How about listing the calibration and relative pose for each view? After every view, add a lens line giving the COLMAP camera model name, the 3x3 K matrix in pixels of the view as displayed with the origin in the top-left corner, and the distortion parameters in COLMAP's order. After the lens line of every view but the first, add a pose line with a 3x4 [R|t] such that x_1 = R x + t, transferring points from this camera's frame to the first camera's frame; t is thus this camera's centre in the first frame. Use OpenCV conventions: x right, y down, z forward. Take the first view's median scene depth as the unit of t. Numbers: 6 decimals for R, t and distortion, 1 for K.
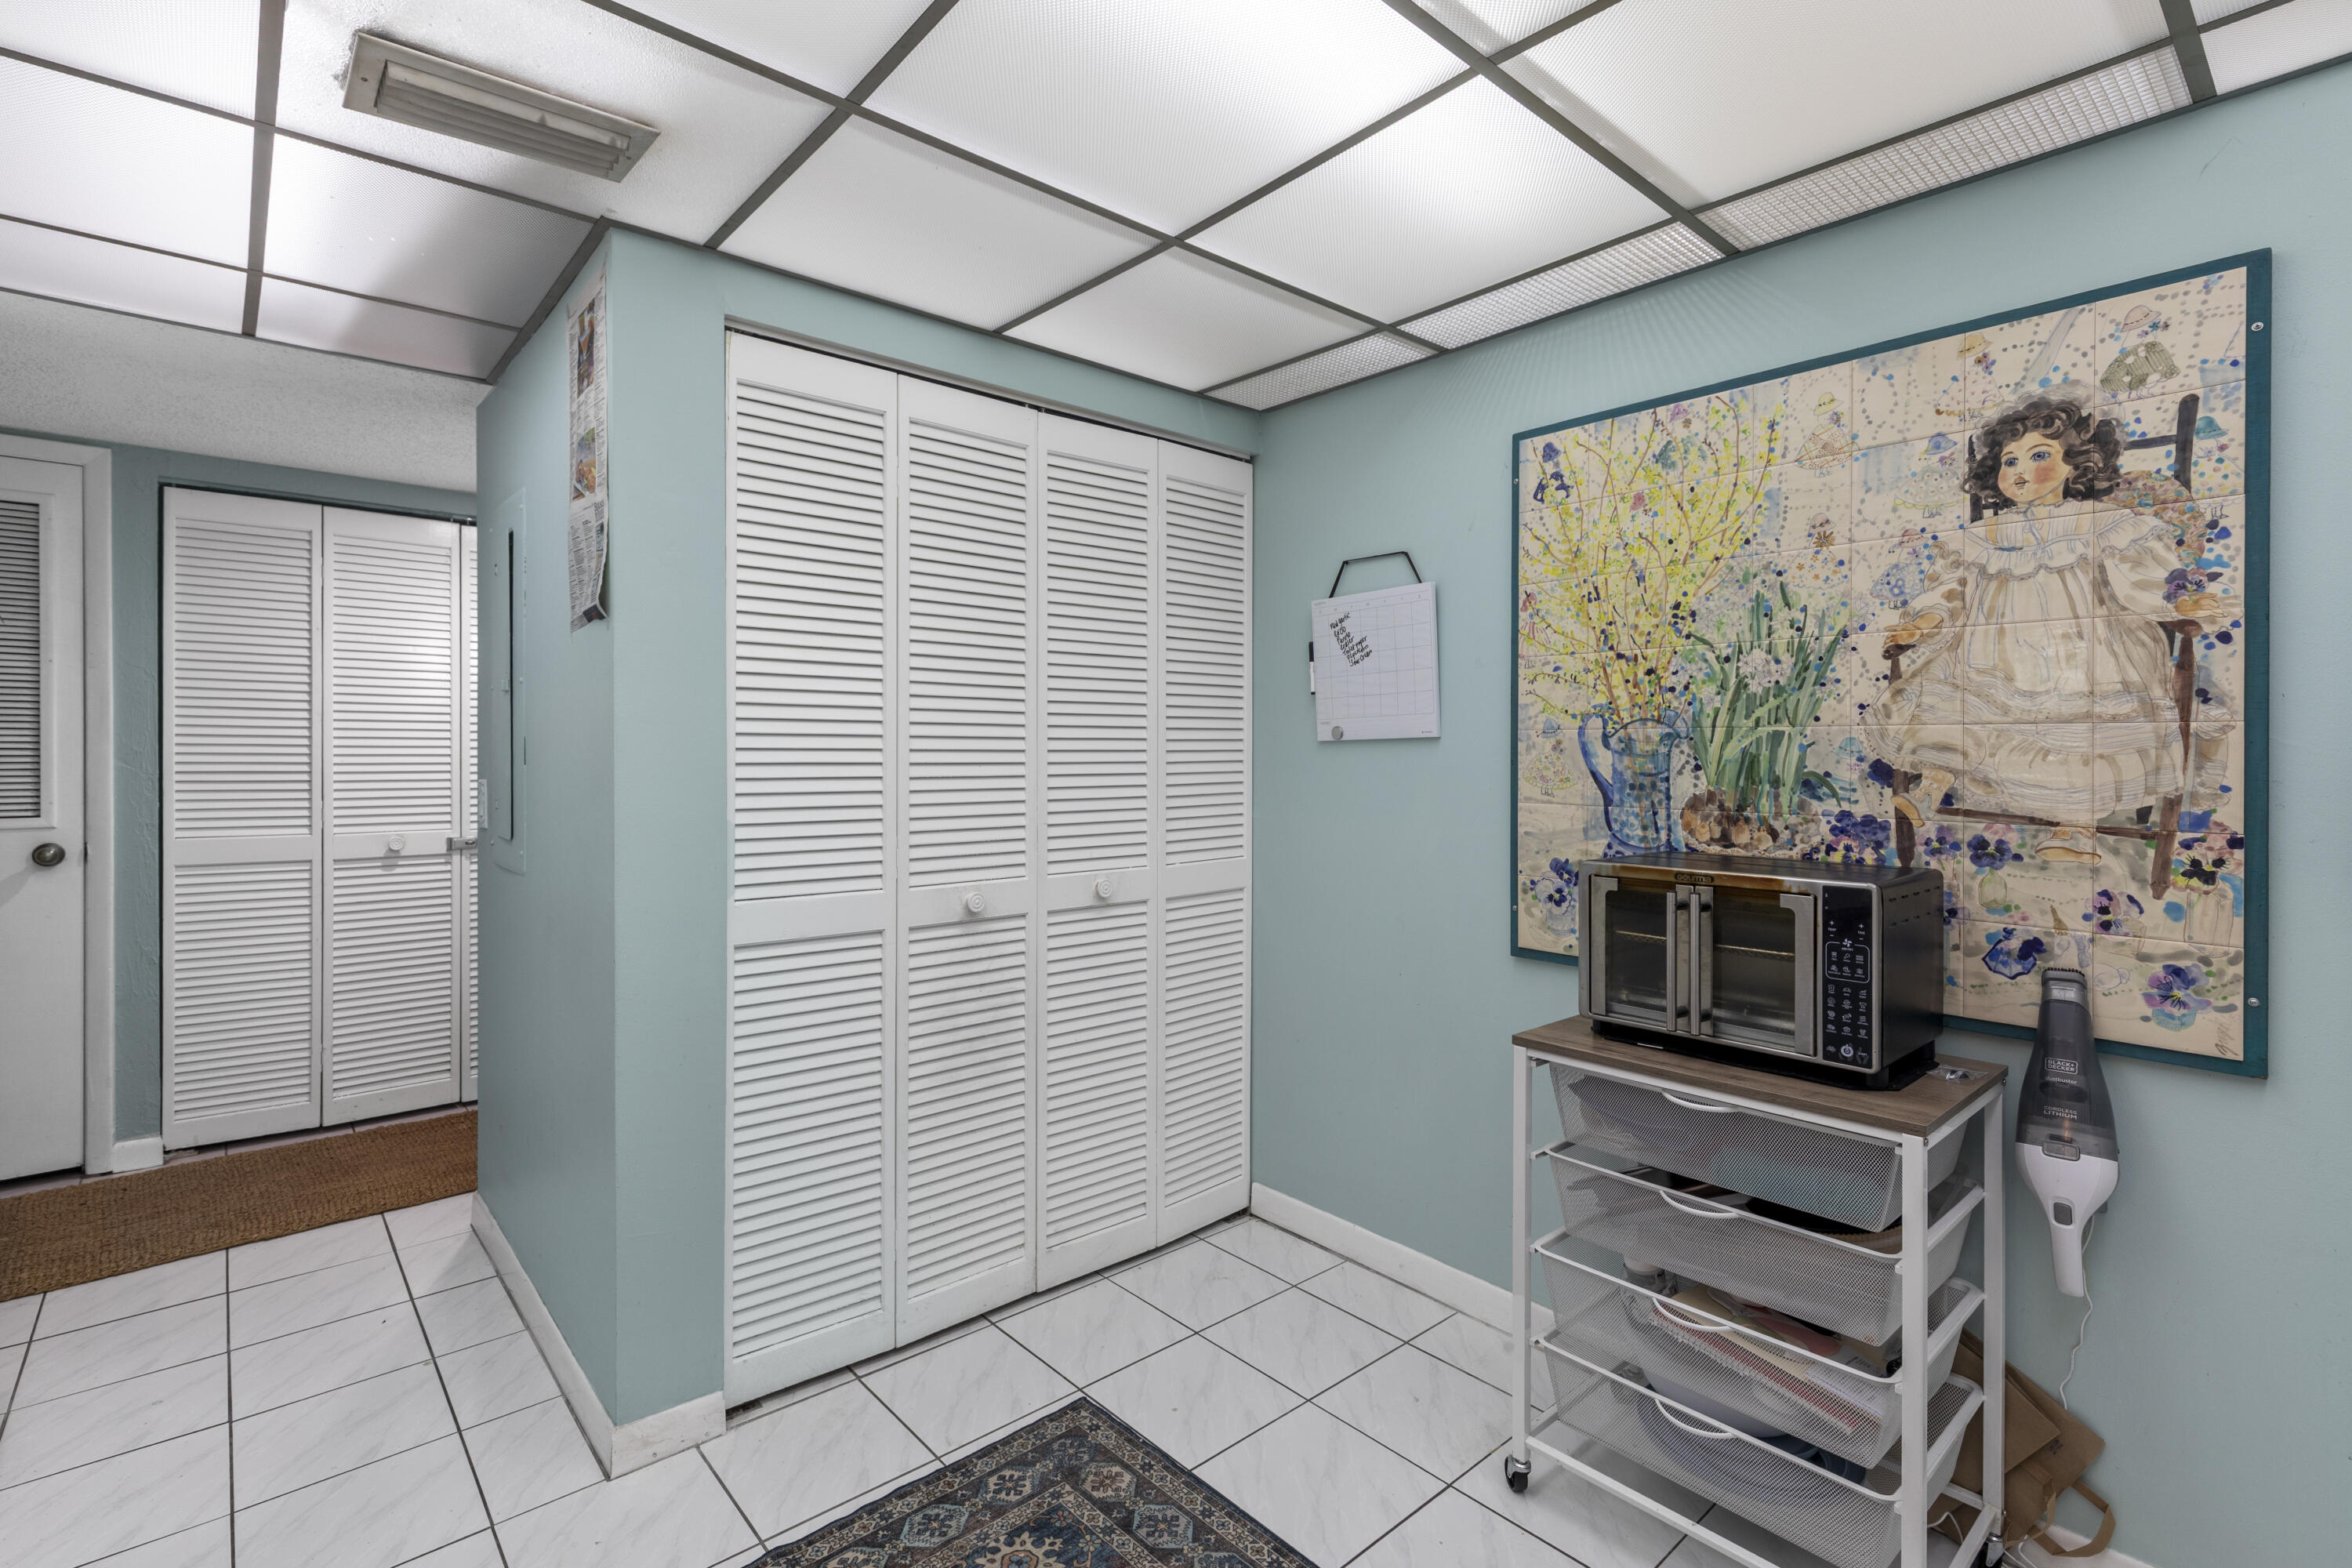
lens RADIAL K [[1068.3, 0, 1165.8], [0, 1068.3, 756.0], [0, 0, 1]] dist [-0.001256, -0.000155]
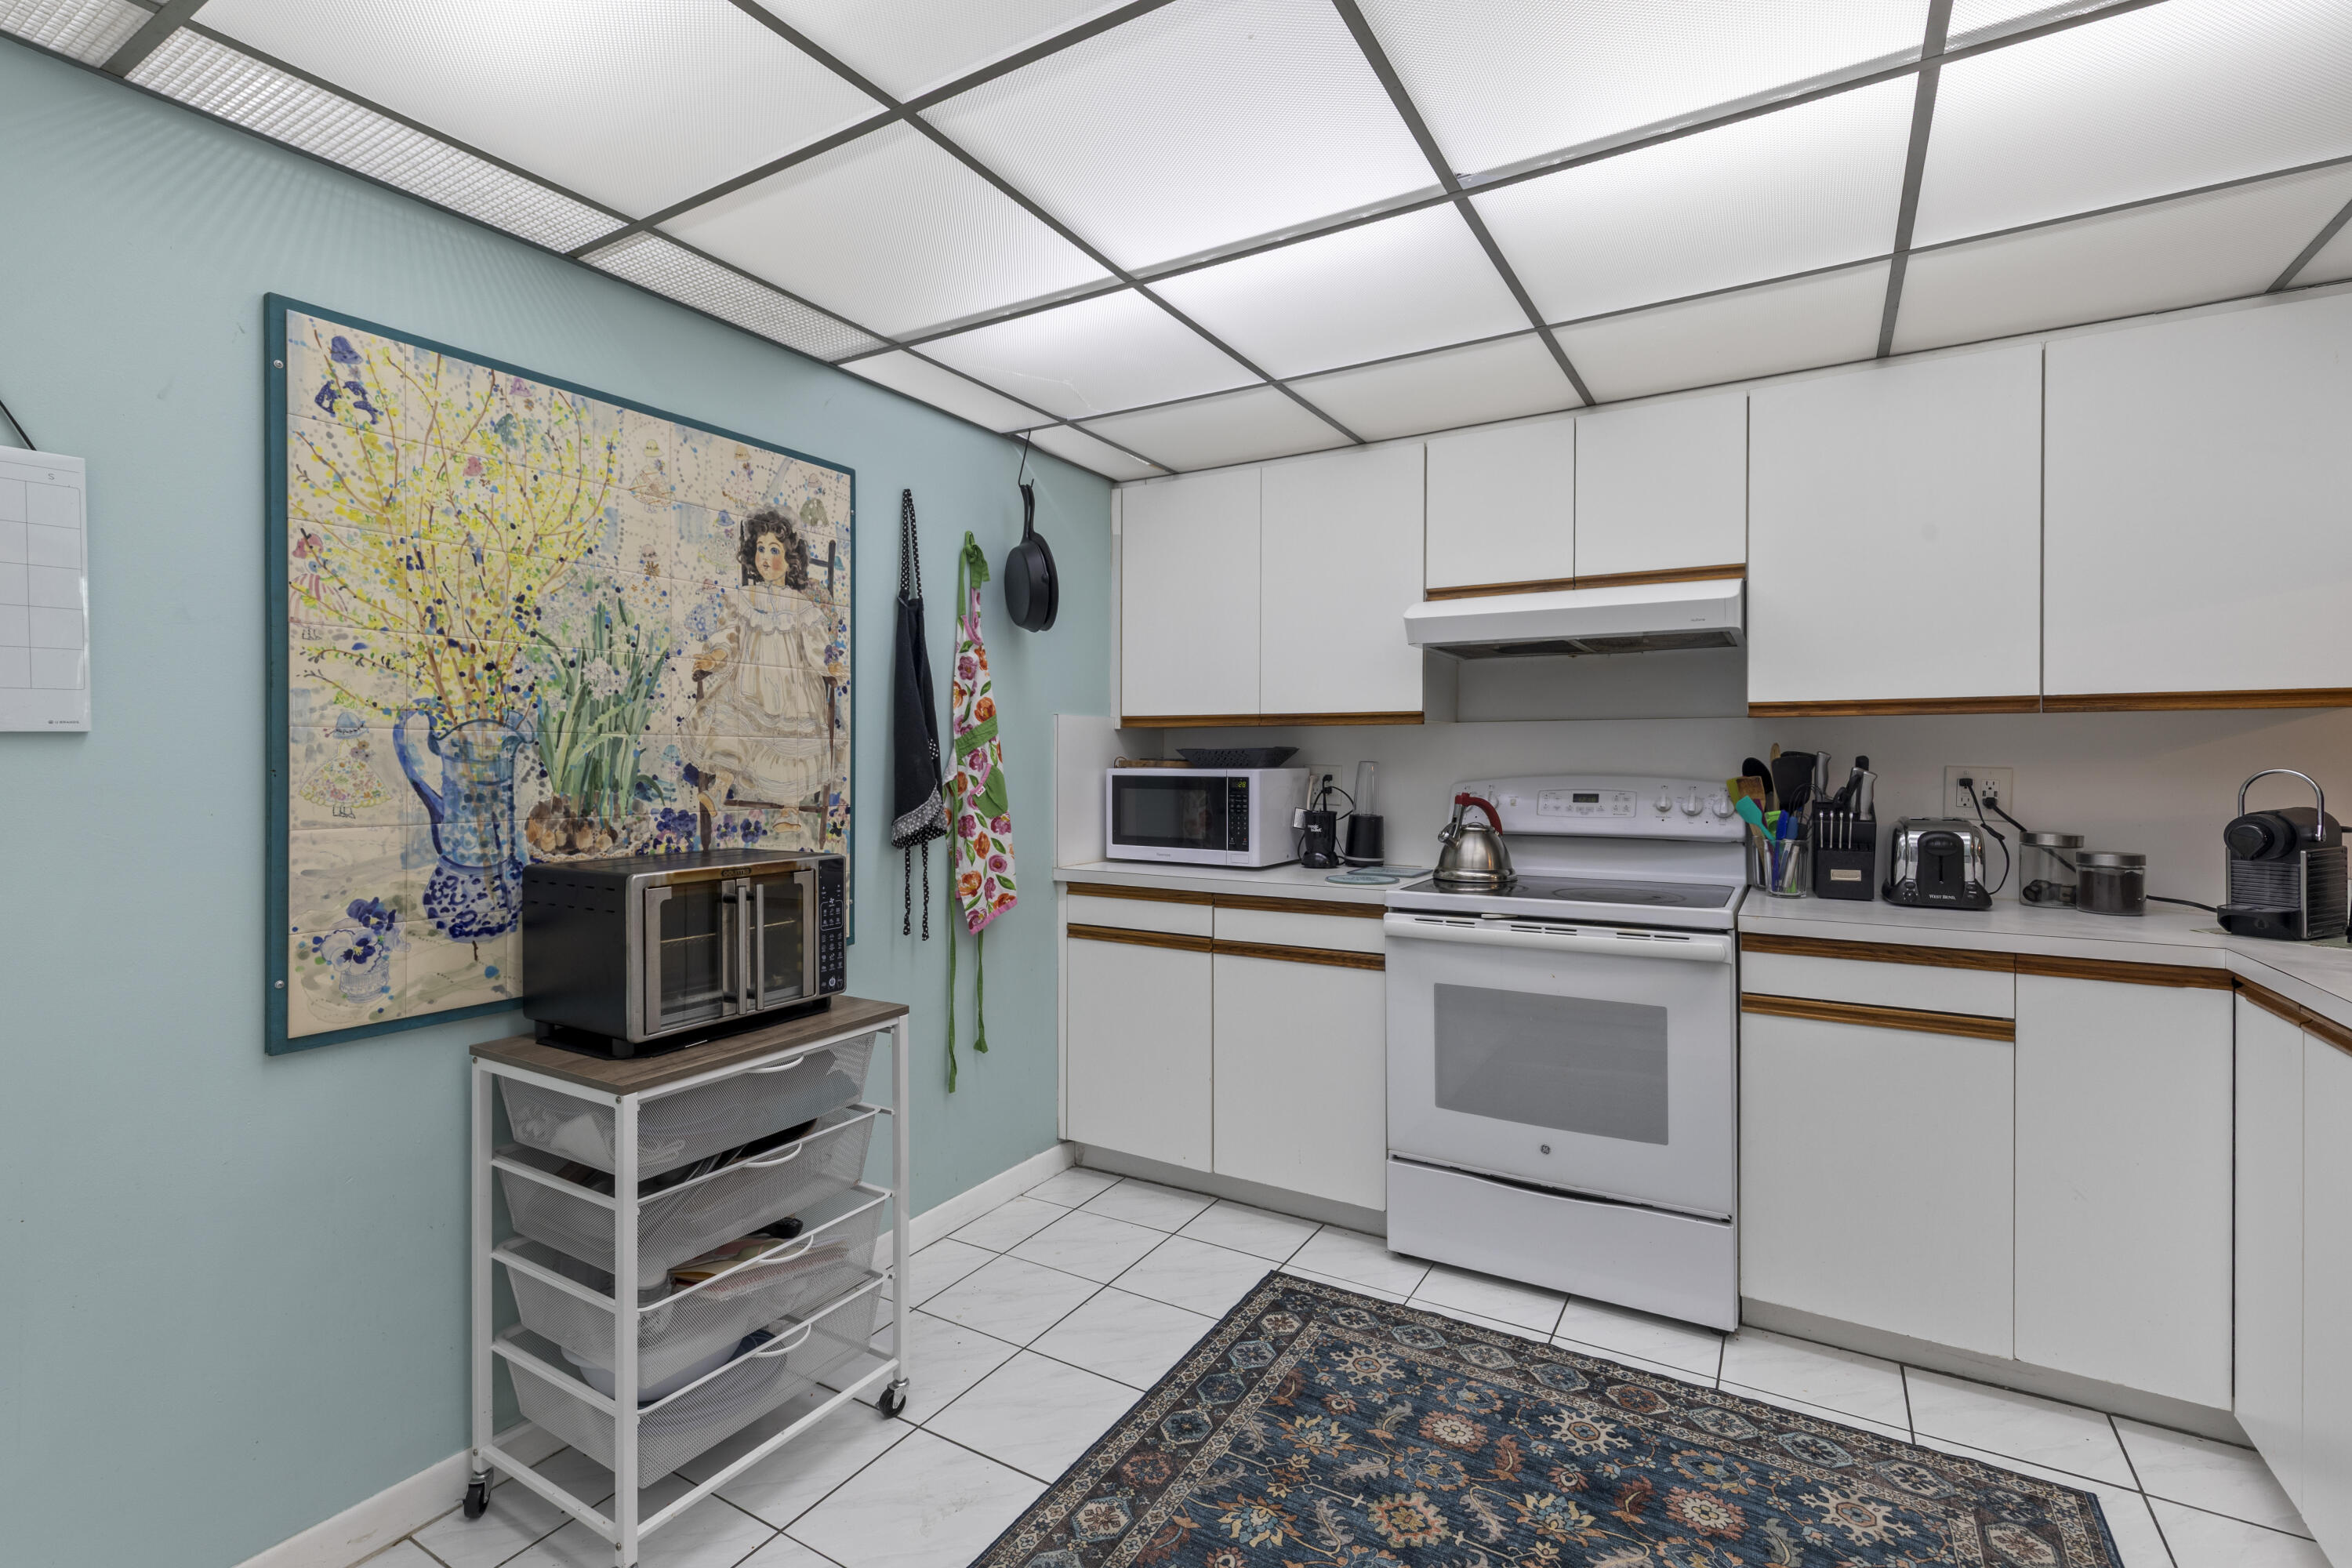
lens RADIAL K [[1068.3, 0, 1165.8], [0, 1068.3, 756.0], [0, 0, 1]] dist [-0.001256, -0.000155]
pose [[-0.309042, -0.001379, 0.951047, -0.588356], [0.001235, 0.999998, 0.001851, -0.006300], [-0.951047, 0.001746, -0.309040, 0.784287]]
